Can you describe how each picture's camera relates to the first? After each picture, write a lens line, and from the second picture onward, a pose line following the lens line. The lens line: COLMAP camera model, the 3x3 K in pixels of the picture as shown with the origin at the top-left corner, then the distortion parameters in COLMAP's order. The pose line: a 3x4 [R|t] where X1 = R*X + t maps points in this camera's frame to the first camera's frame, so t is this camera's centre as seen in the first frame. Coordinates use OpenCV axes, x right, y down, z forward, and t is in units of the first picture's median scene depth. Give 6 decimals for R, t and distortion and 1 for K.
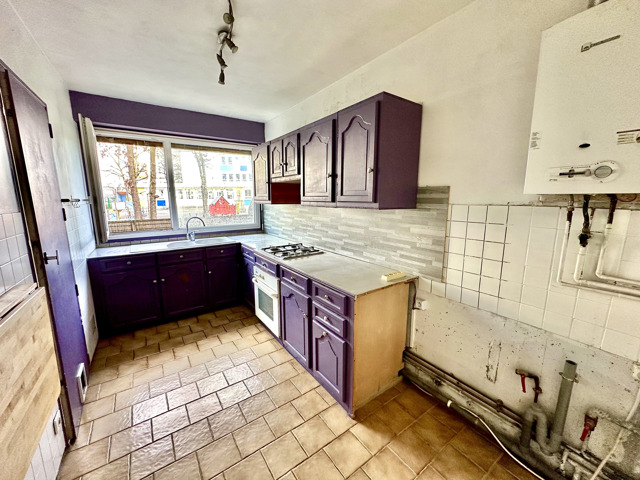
lens RADIAL K [[255.1, 0, 319.7], [0, 255.1, 239.2], [0, 0, 1]] dist [-0.002092, 0.000591]
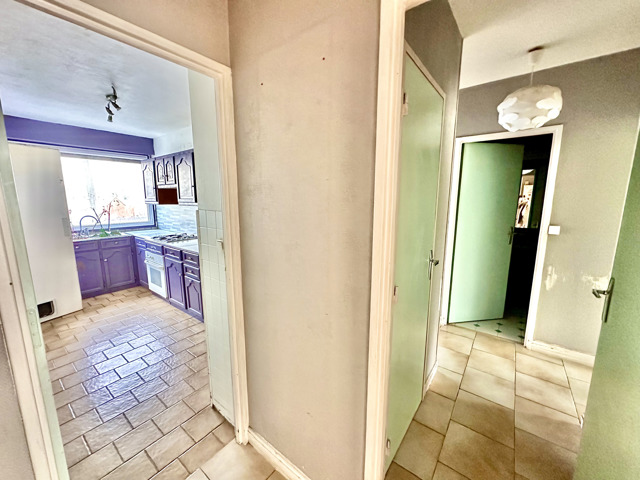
lens RADIAL K [[255.1, 0, 318.9], [0, 255.1, 238.4], [0, 0, 1]] dist [-0.002092, 0.000591]
pose [[0.954349, -0.044411, 0.295373, 0.223577], [0.047240, 0.998881, -0.002445, 0.088784], [-0.294933, 0.016287, 0.955379, -0.555422]]
